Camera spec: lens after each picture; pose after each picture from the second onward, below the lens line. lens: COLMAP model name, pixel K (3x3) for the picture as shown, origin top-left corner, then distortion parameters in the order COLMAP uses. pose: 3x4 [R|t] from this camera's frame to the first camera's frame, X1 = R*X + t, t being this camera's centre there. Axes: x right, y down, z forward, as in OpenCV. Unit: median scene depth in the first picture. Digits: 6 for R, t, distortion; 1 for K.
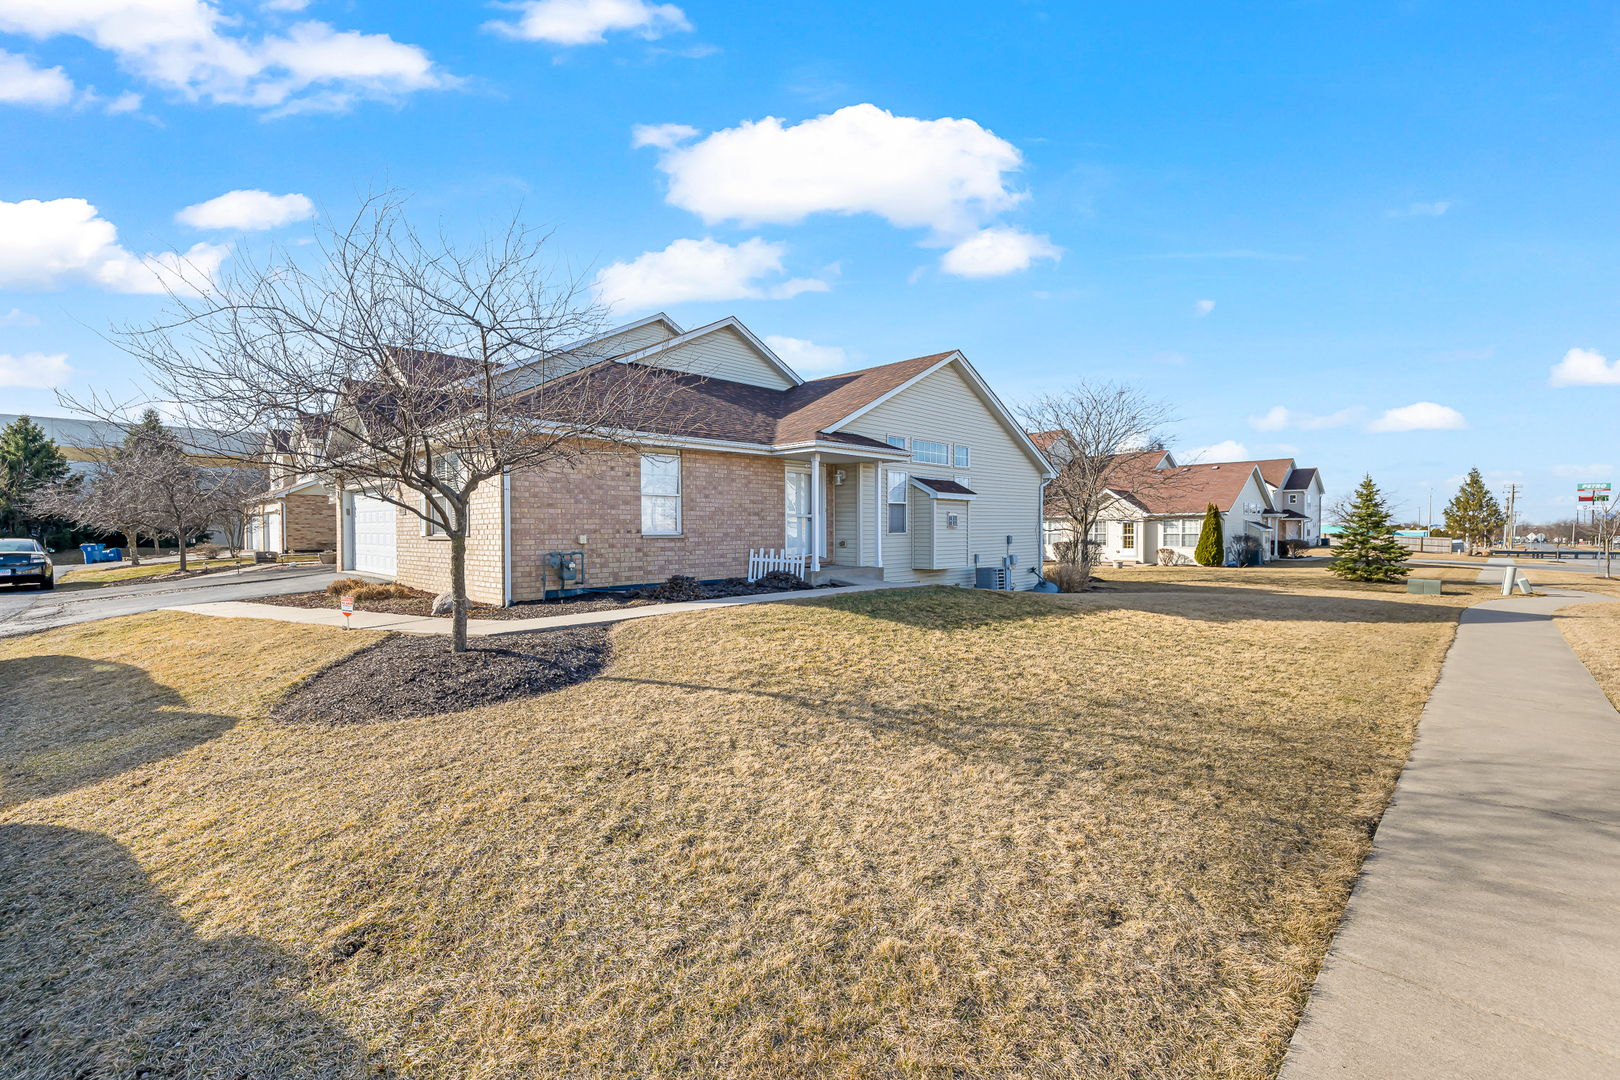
lens RADIAL K [[696.1, 0, 810.0], [0, 696.1, 540.0], [0, 0, 1]] dist [-0.000055, -0.000004]
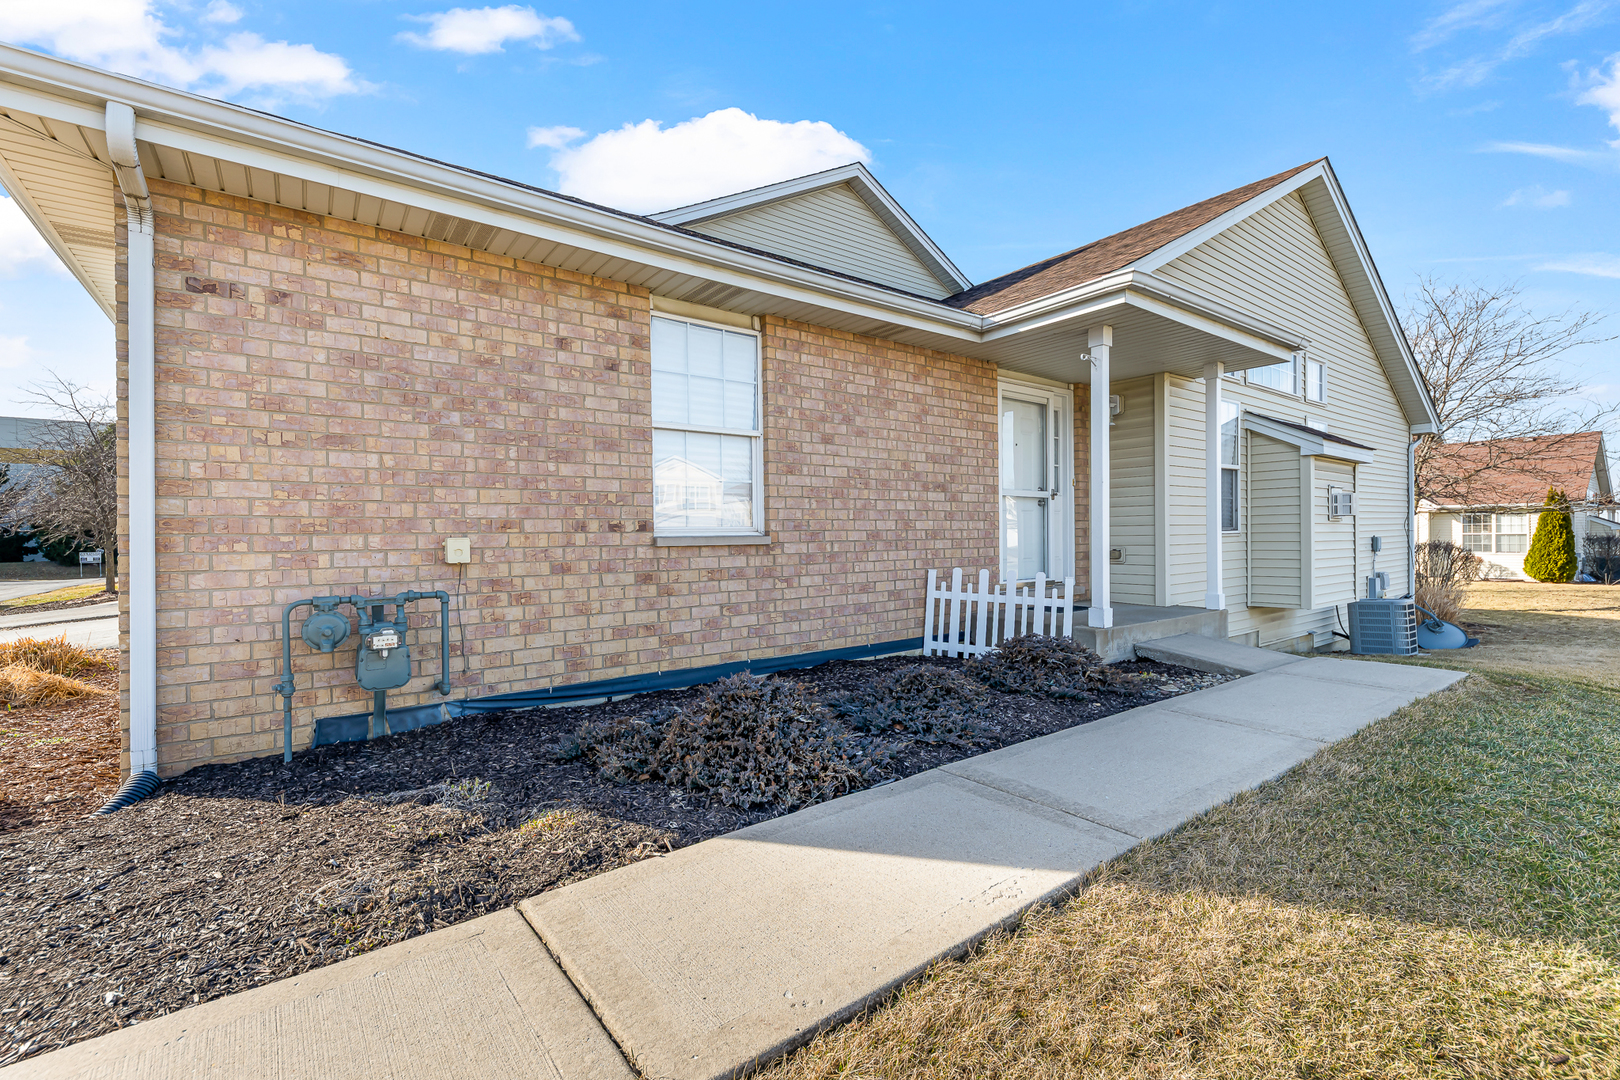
lens RADIAL K [[696.1, 0, 810.0], [0, 696.1, 540.0], [0, 0, 1]] dist [-0.000055, -0.000004]
pose [[0.989931, -0.004647, -0.141472, -0.104427], [0.003714, 0.999970, -0.006856, -0.002565], [0.141500, 0.006262, 0.989918, 0.617311]]
